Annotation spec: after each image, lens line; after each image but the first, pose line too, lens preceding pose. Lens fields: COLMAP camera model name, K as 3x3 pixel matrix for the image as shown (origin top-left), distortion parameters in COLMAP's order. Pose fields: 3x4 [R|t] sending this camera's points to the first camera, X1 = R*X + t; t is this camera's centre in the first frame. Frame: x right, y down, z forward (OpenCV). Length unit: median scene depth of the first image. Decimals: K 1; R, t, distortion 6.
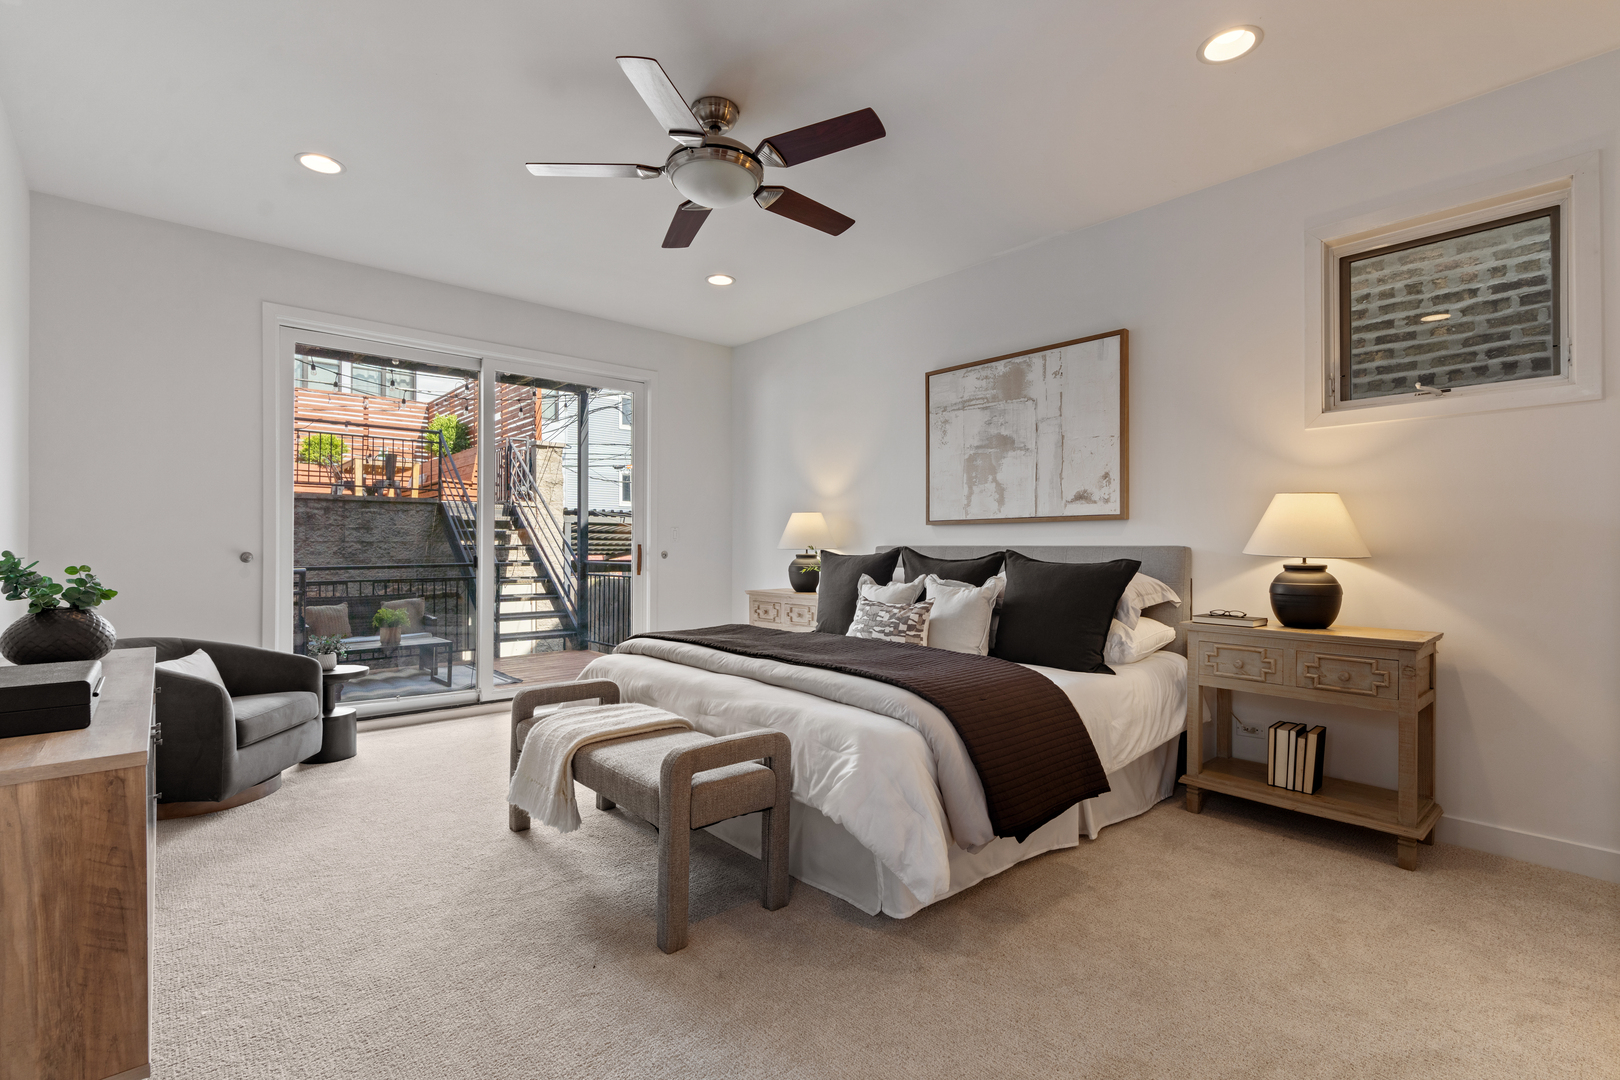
lens RADIAL K [[693.4, 0, 810.0], [0, 693.4, 540.0], [0, 0, 1]] dist [-0.038444, 0.000084]
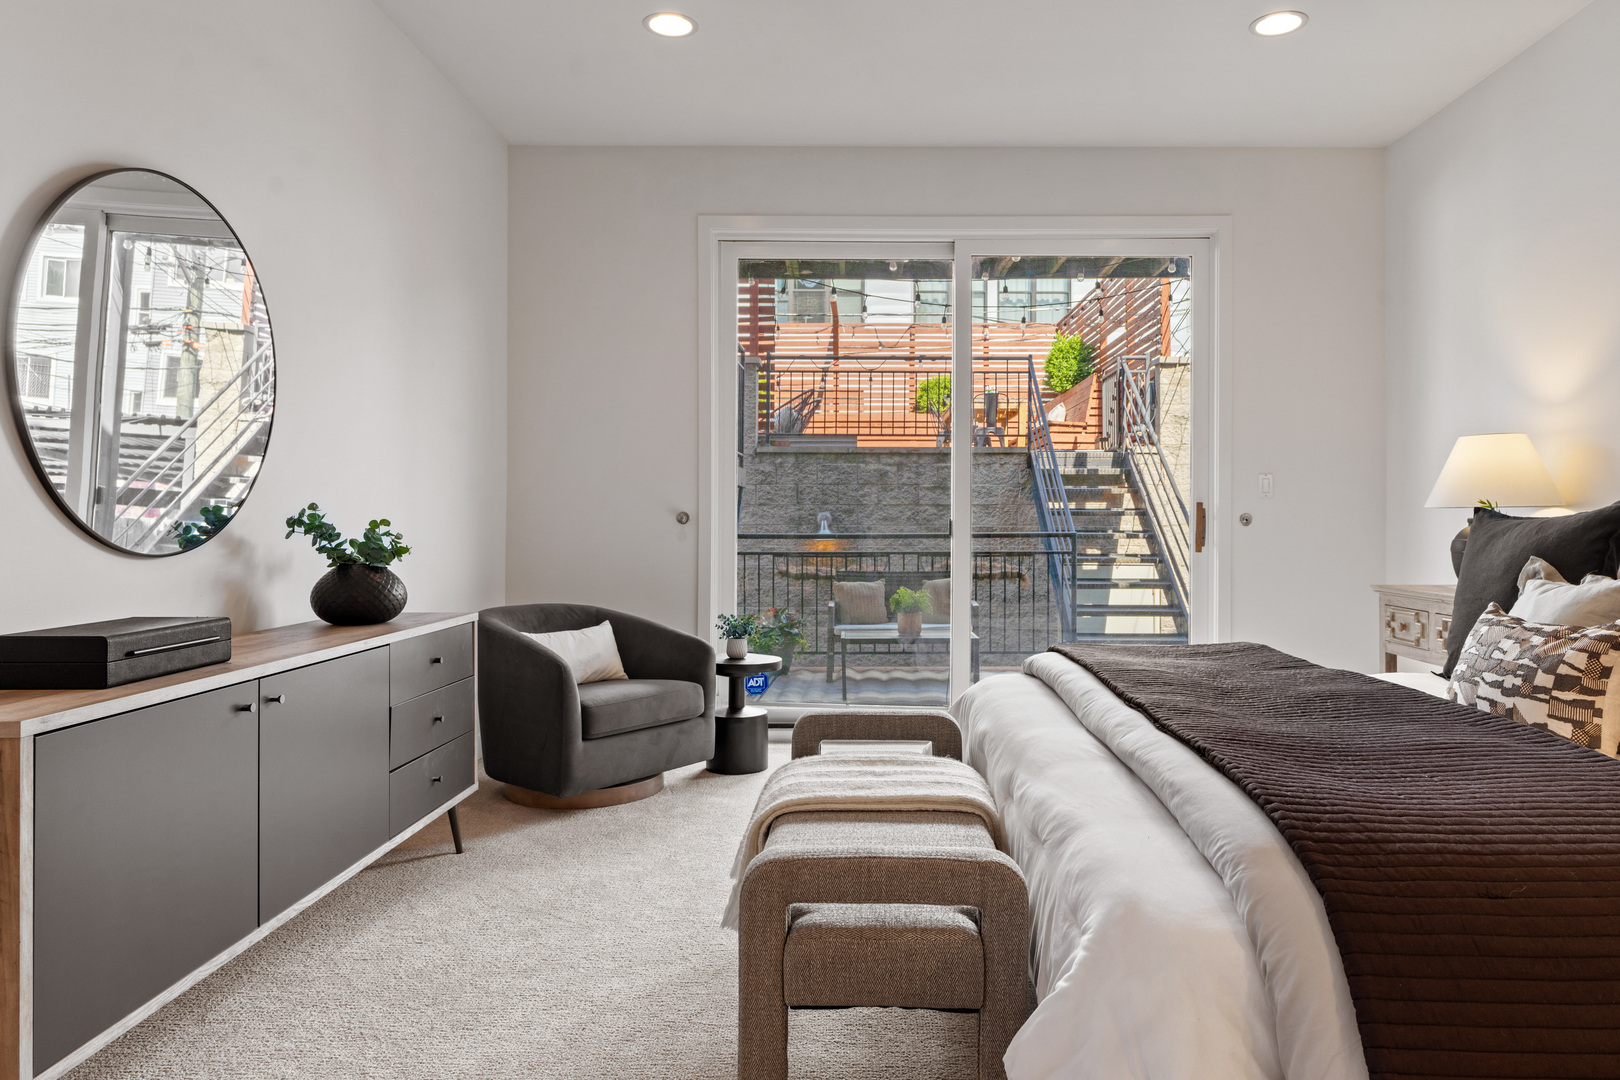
lens RADIAL K [[1000.9, 0, 905.7], [0, 1000.9, 495.0], [0, 0, 1]] dist [-0.027552, 0.001067]
pose [[0.746184, -0.013074, -0.665611, 0.145343], [0.005503, 0.999894, -0.013470, 0.010397], [0.665717, 0.006389, 0.746177, 0.163668]]
